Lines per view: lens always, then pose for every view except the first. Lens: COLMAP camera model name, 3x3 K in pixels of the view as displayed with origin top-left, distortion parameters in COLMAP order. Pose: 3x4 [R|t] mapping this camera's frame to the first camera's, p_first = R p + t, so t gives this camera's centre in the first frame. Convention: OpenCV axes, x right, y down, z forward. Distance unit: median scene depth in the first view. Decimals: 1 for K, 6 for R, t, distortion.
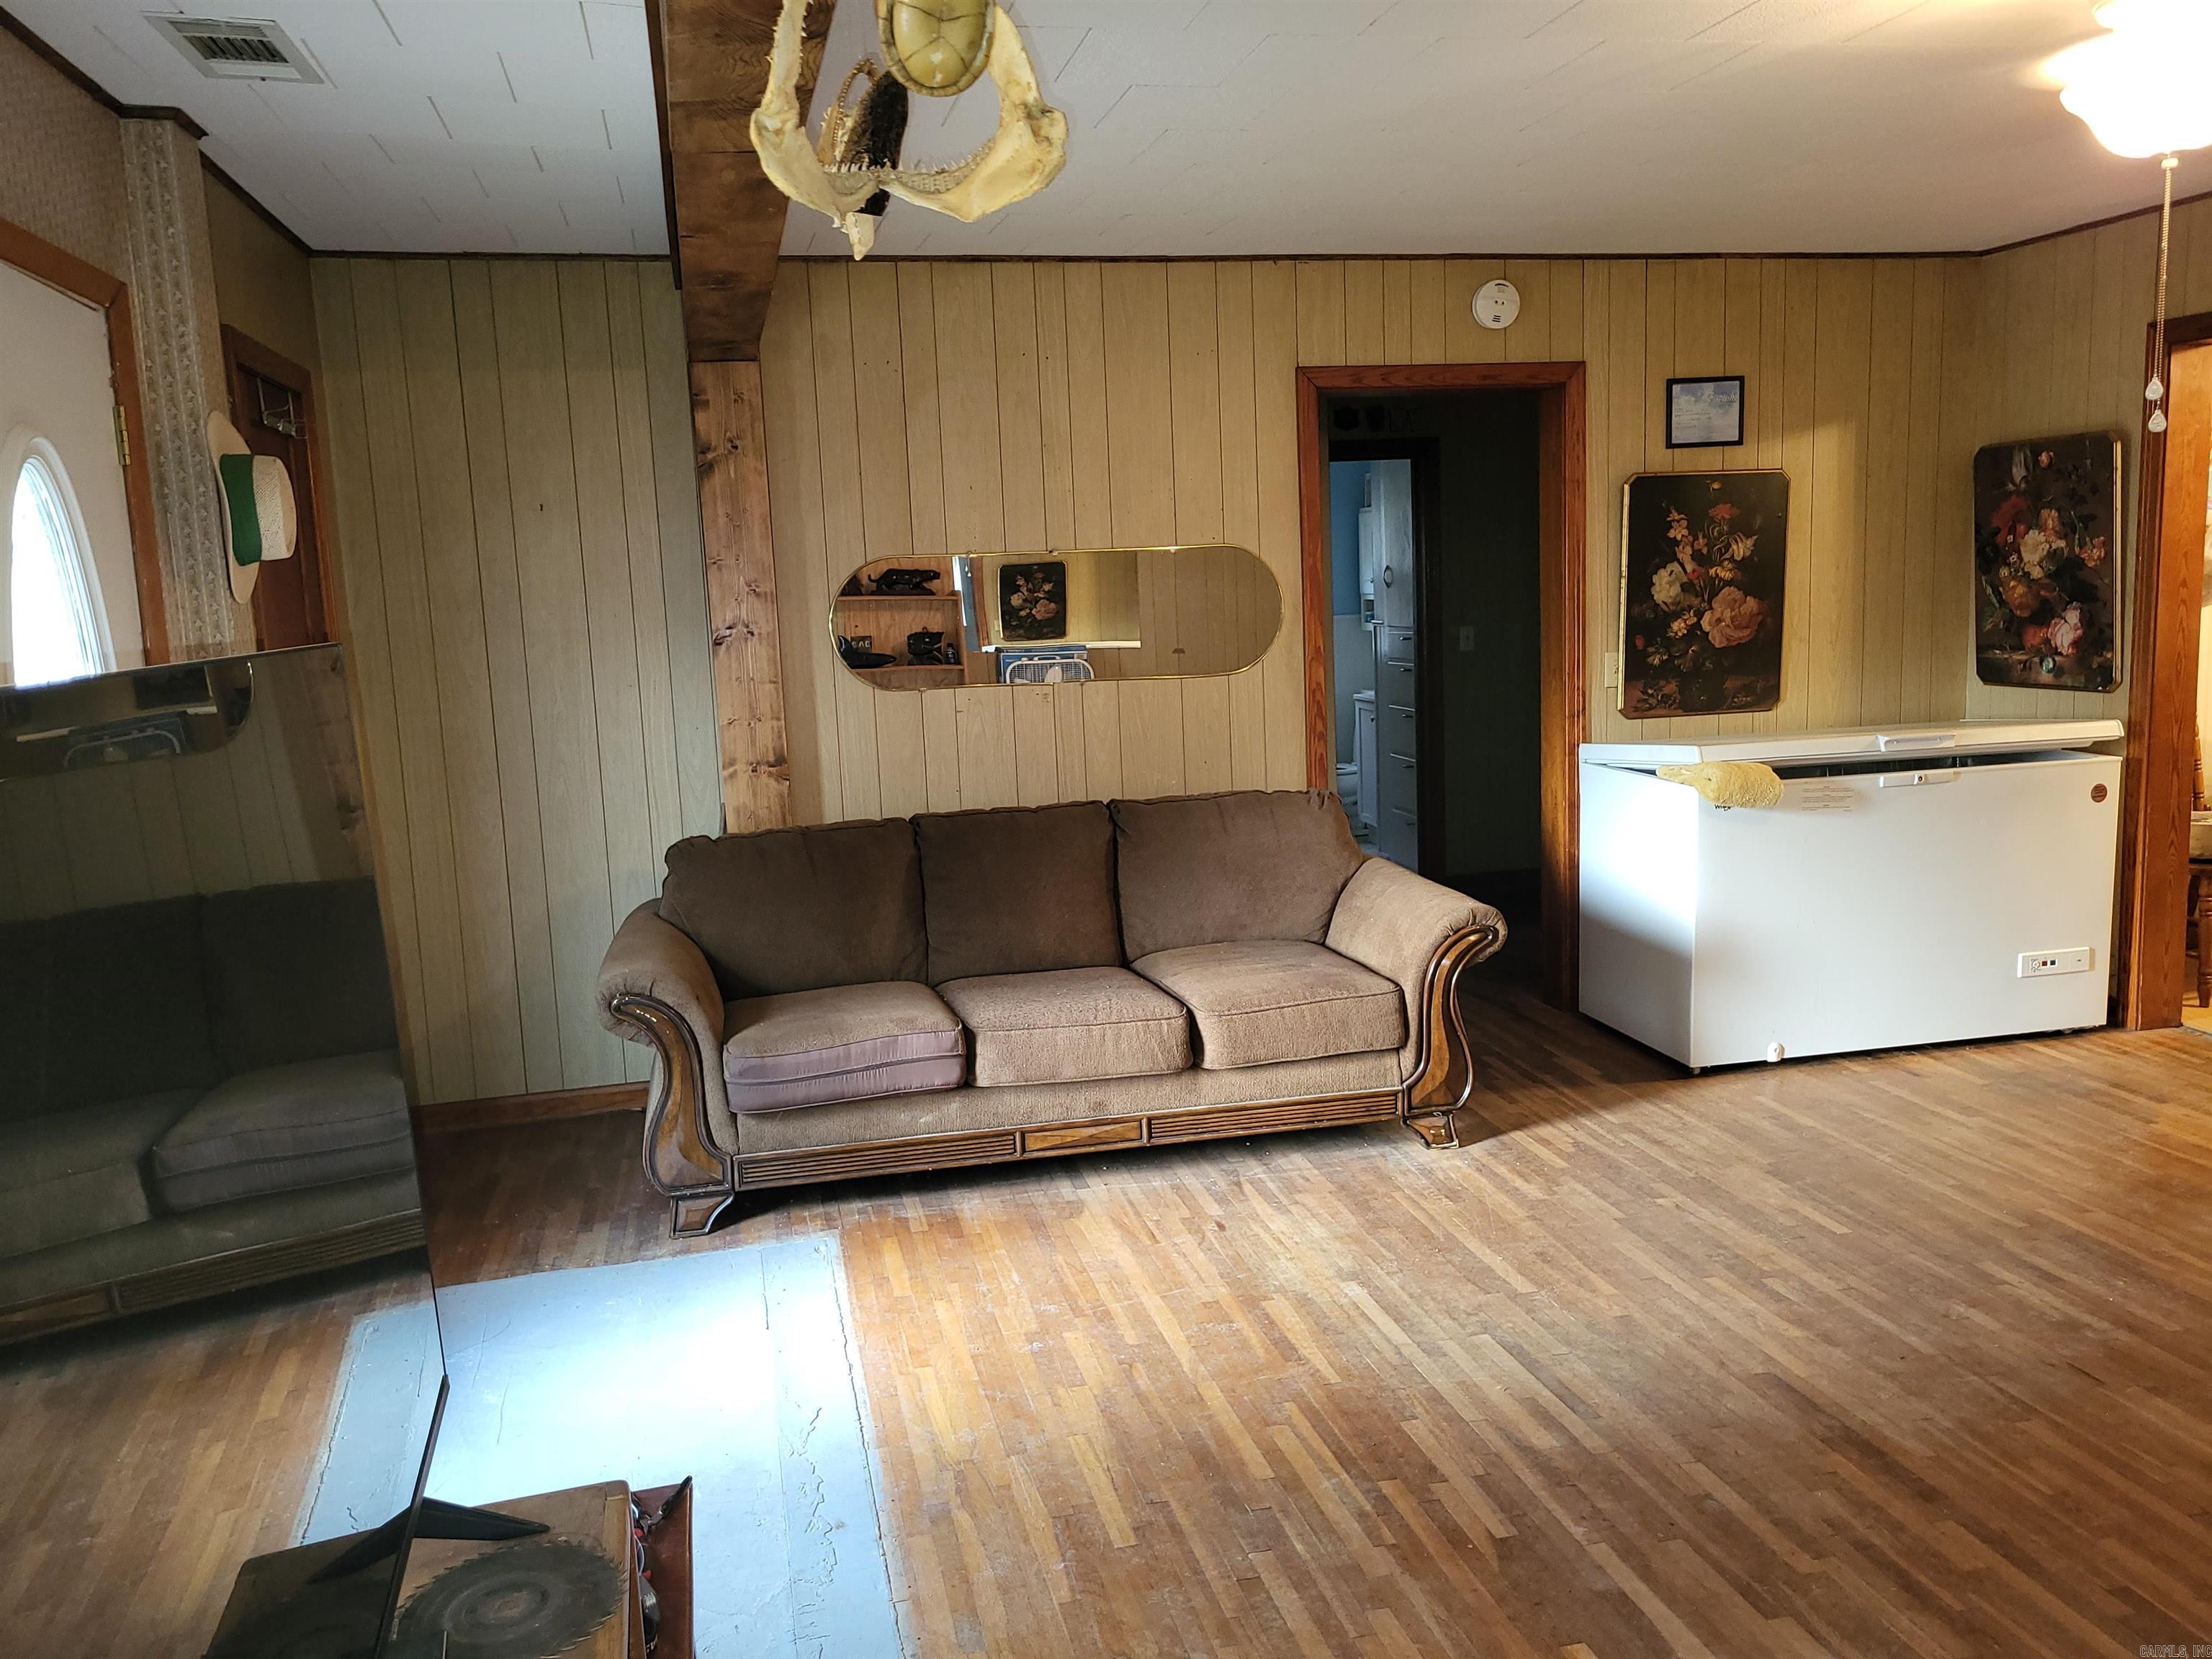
lens RADIAL K [[1682.6, 0, 1104.4], [0, 1682.6, 831.3], [0, 0, 1]] dist [0.057072, -0.049205]
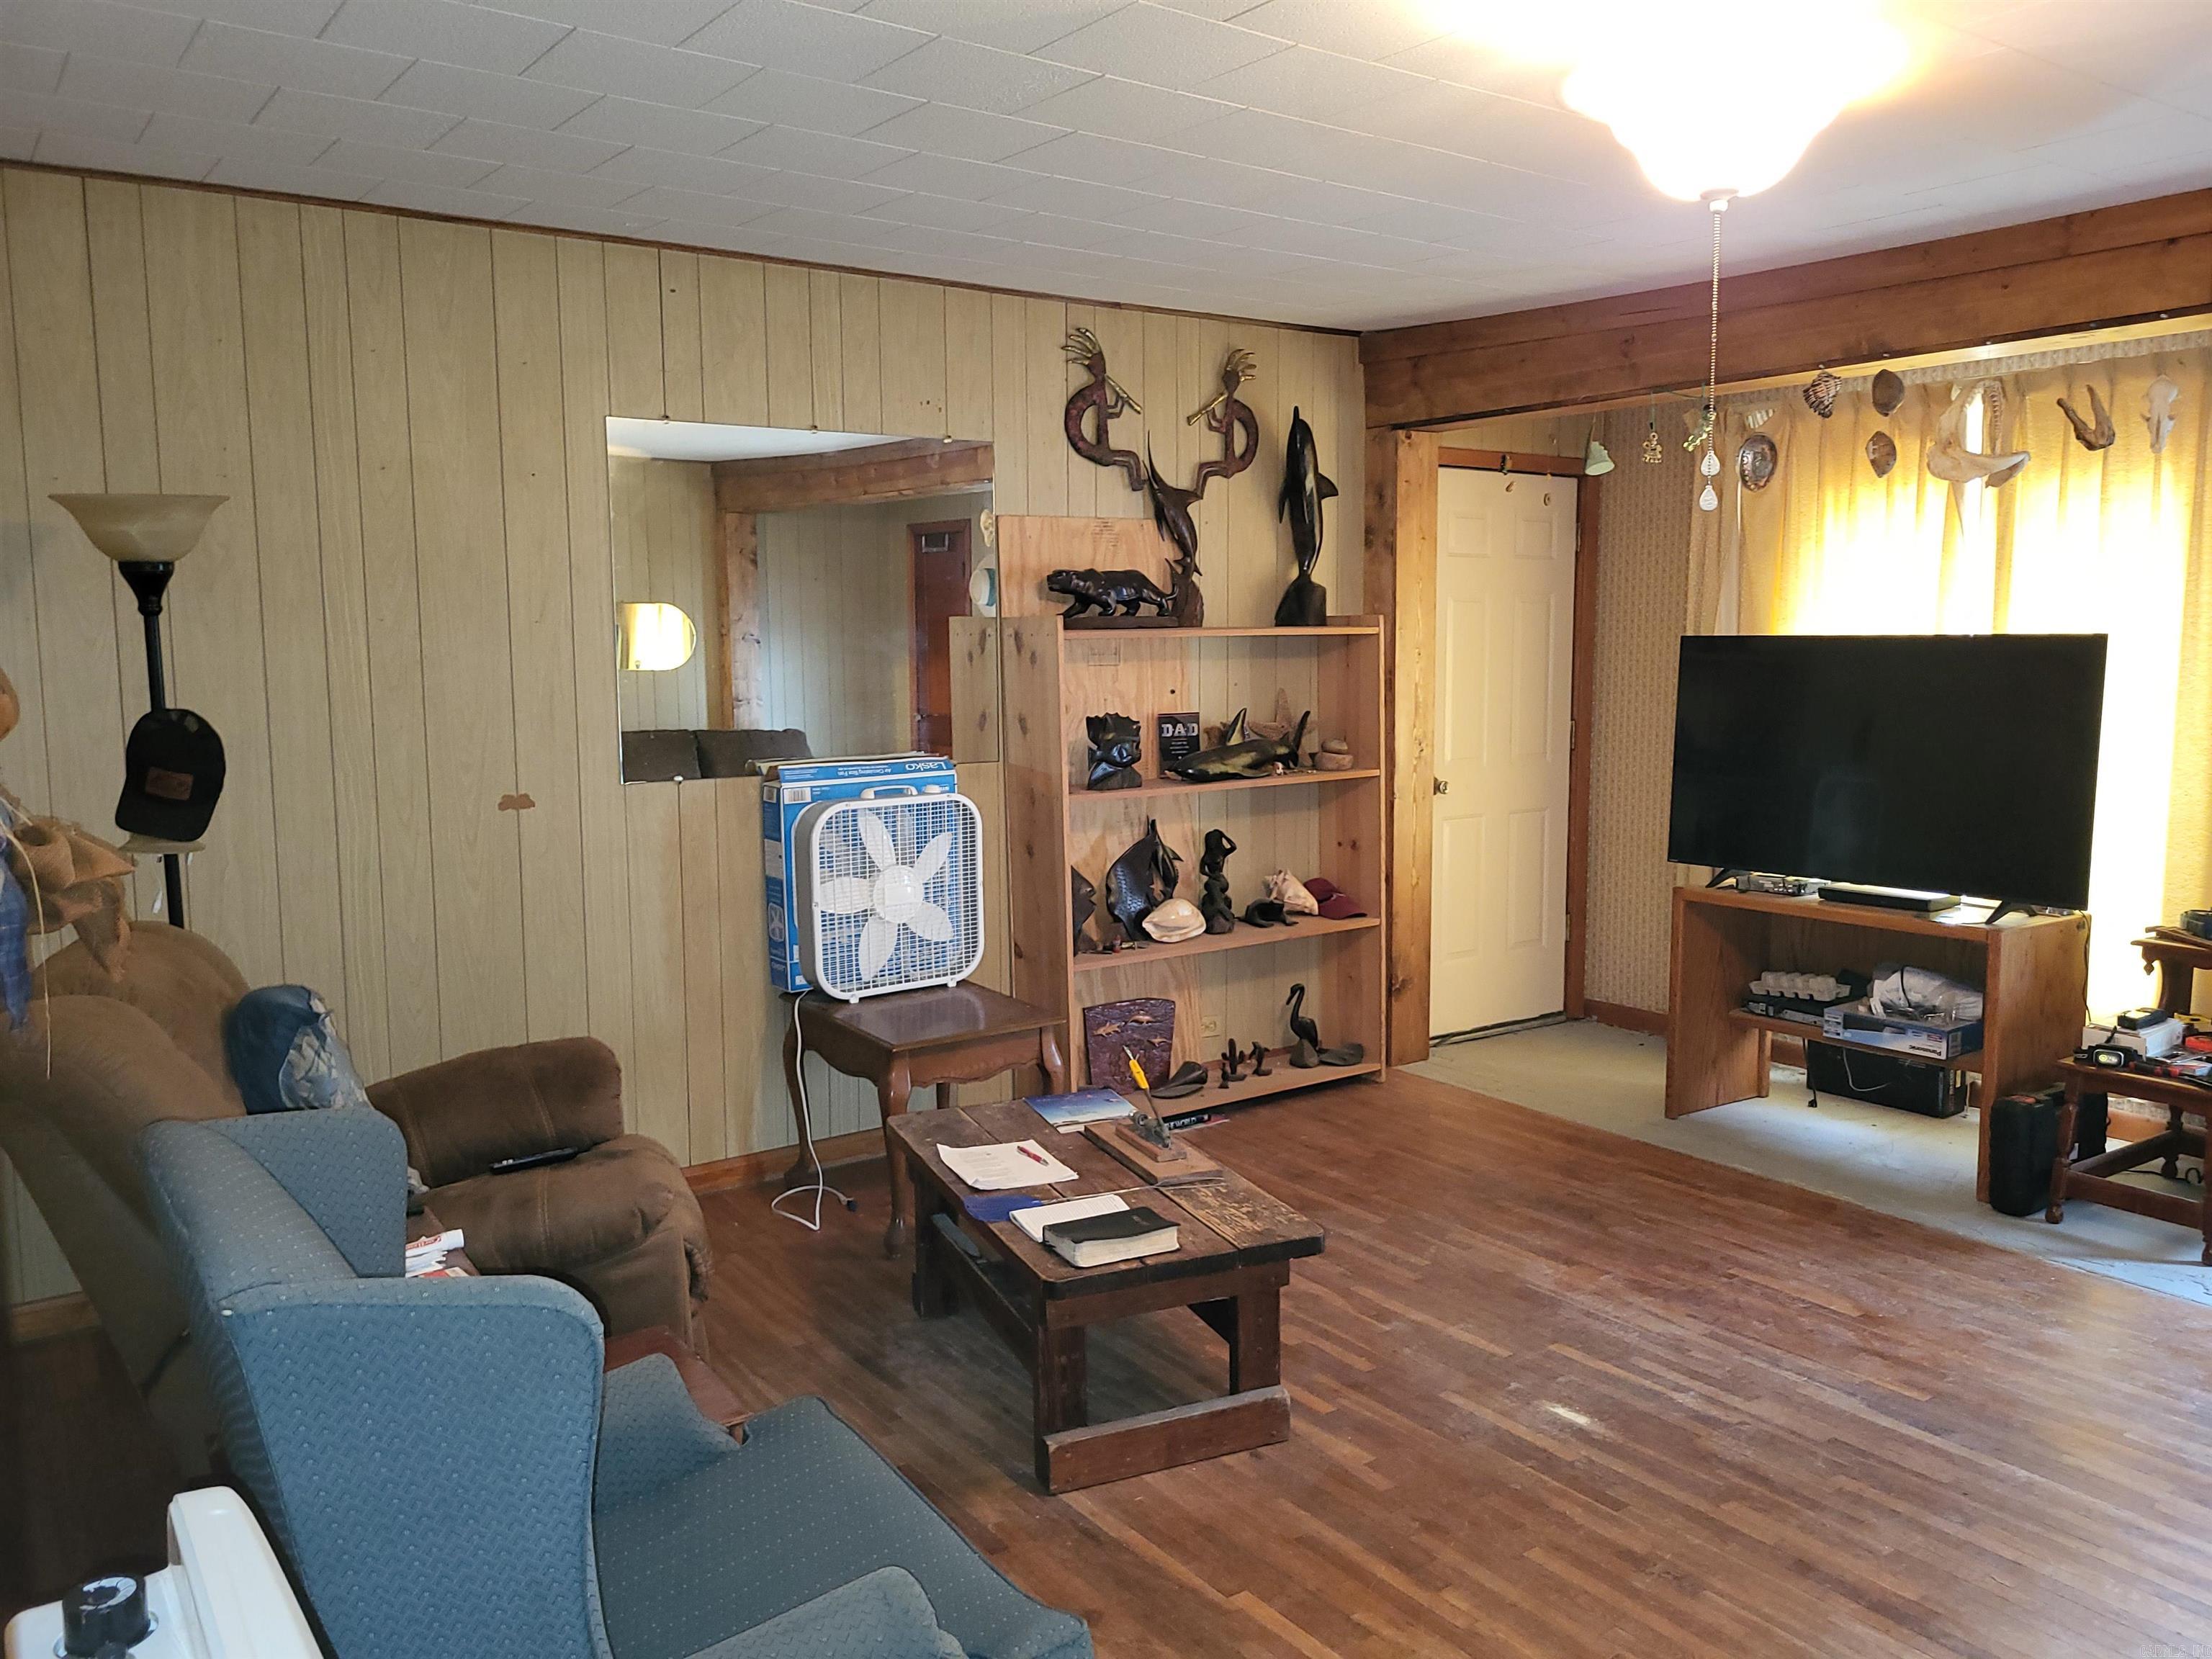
lens RADIAL K [[1682.6, 0, 1110.0], [0, 1682.6, 828.8], [0, 0, 1]] dist [0.057072, -0.049205]
pose [[-0.927283, 0.087208, -0.364063, 0.616439], [-0.012688, 0.964609, 0.263380, -0.151098], [0.374147, 0.248847, -0.893358, 0.848630]]
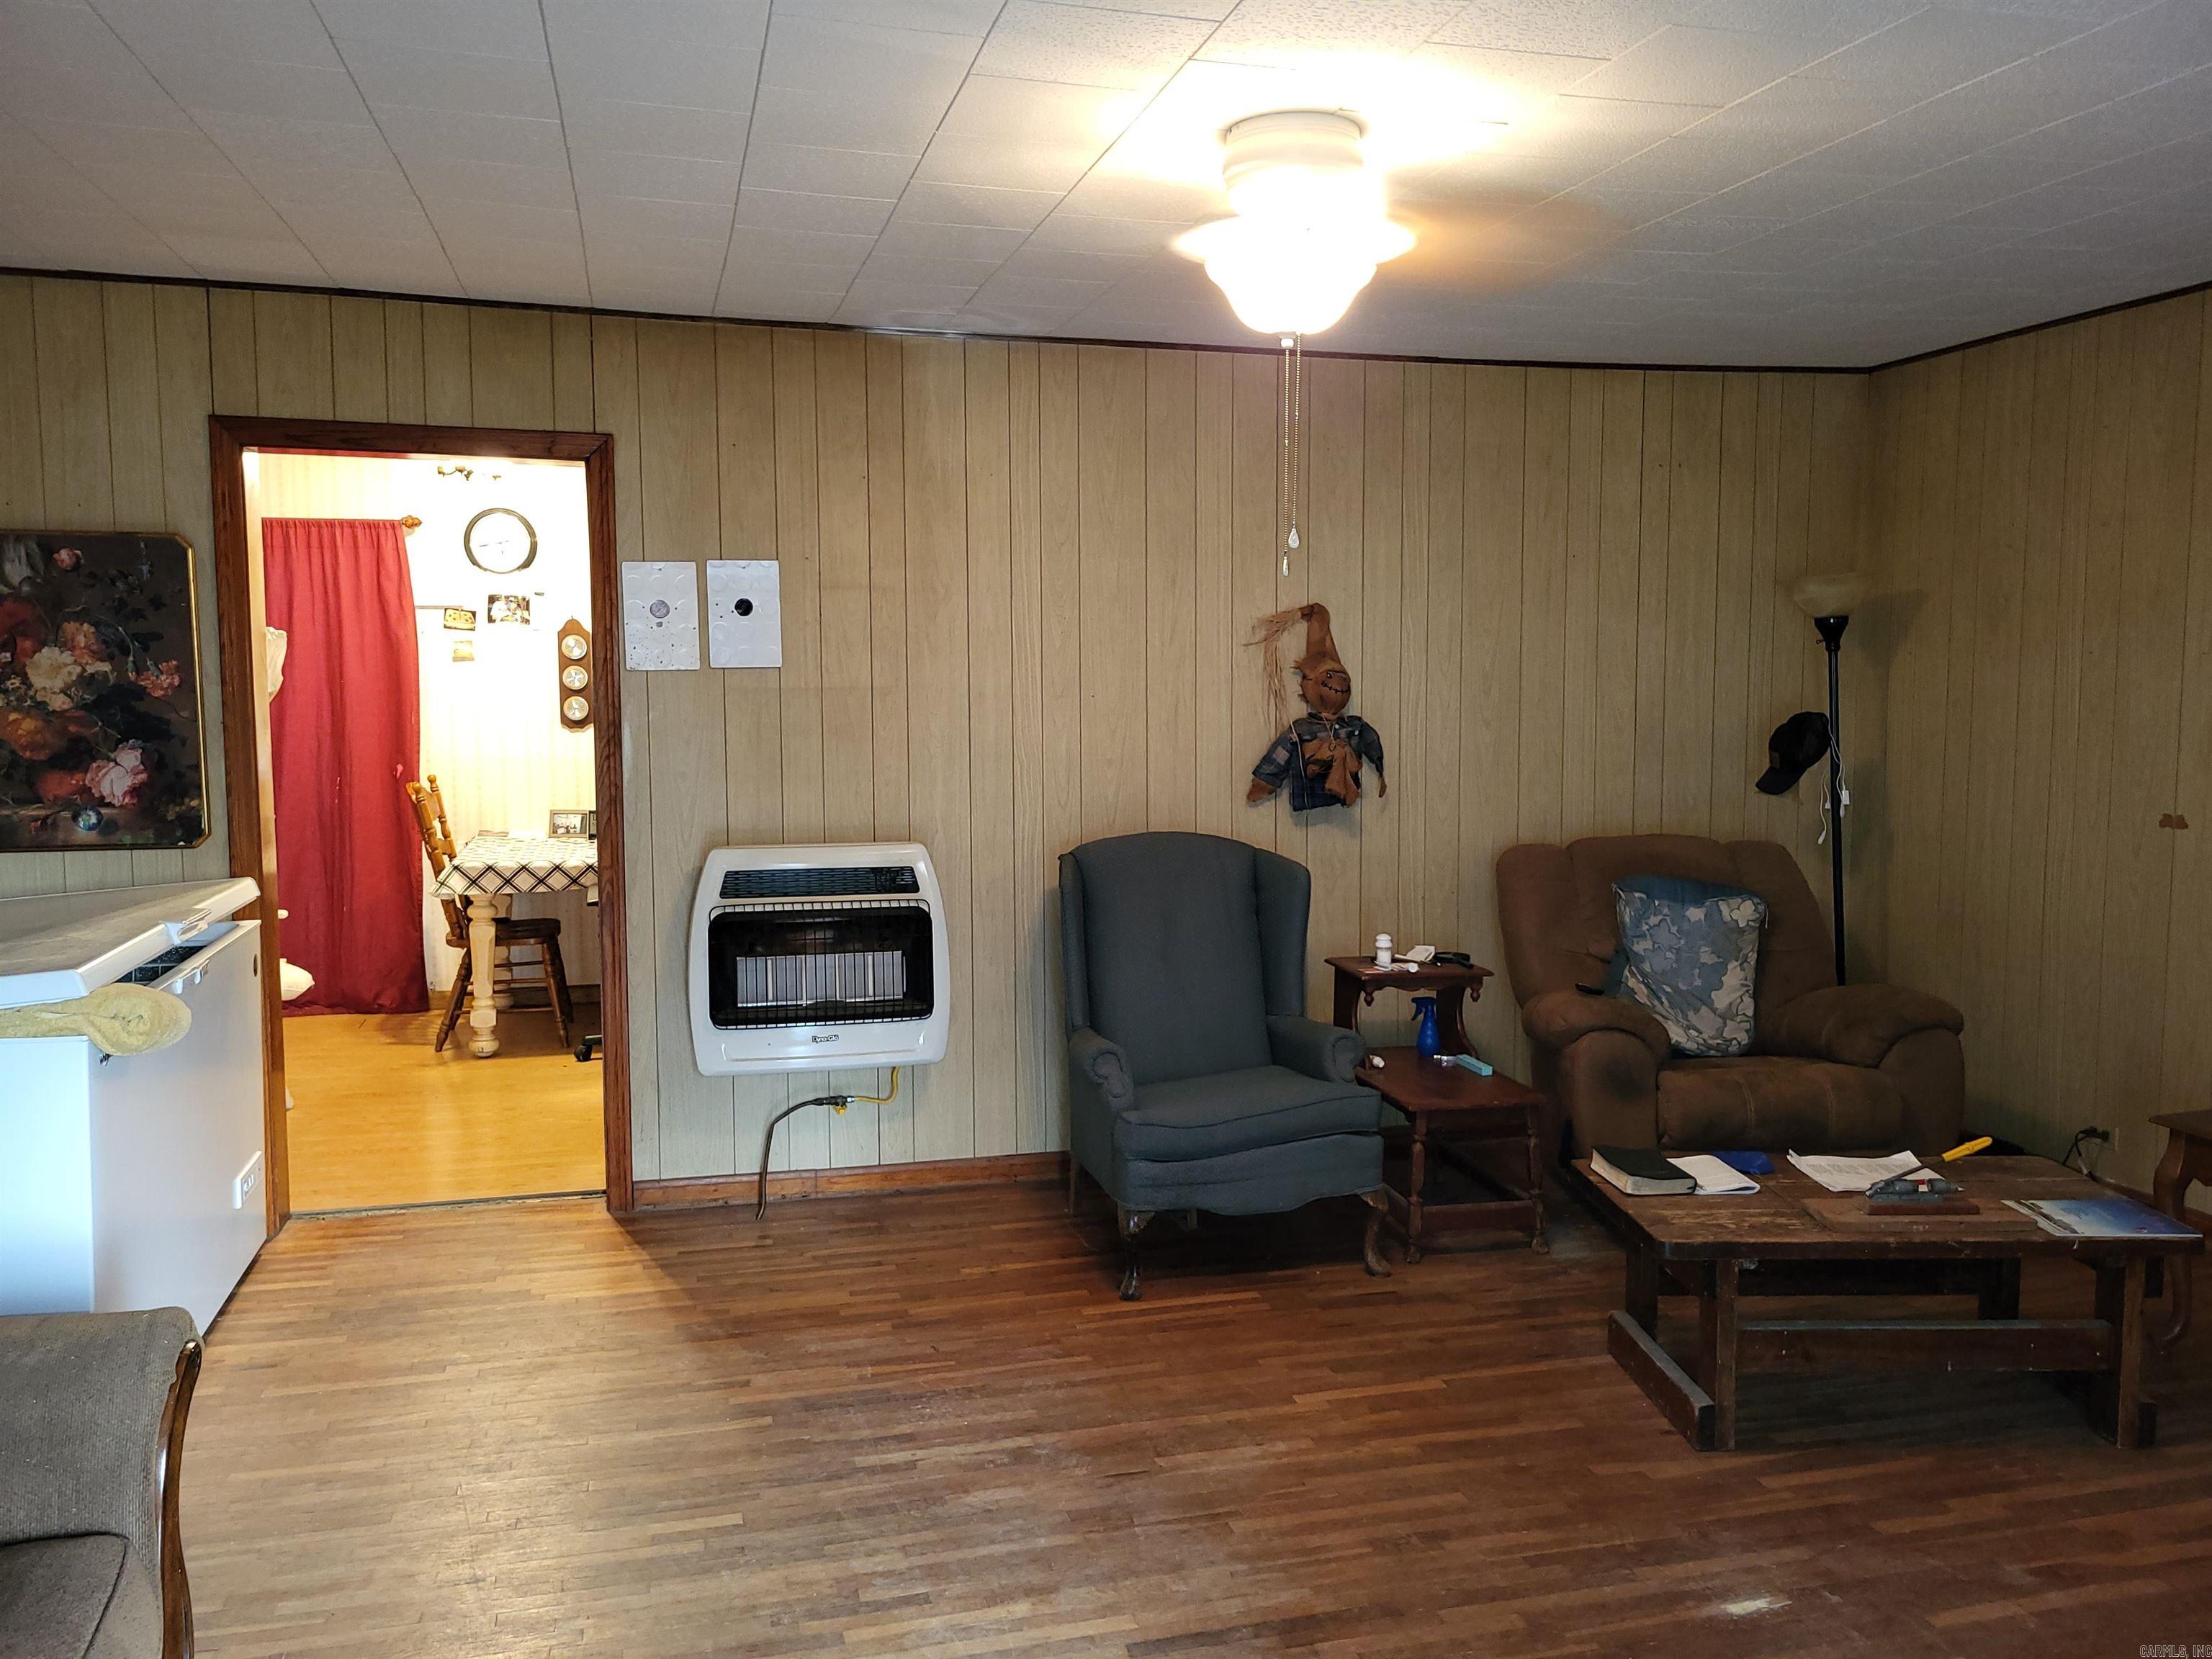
lens RADIAL K [[1682.6, 0, 1103.8], [0, 1682.6, 822.3], [0, 0, 1]] dist [0.057072, -0.049205]
pose [[-0.026229, -0.055086, 0.998137, -0.250203], [0.144879, 0.987729, 0.058319, -0.078114], [-0.989102, 0.146139, -0.017926, 0.578629]]
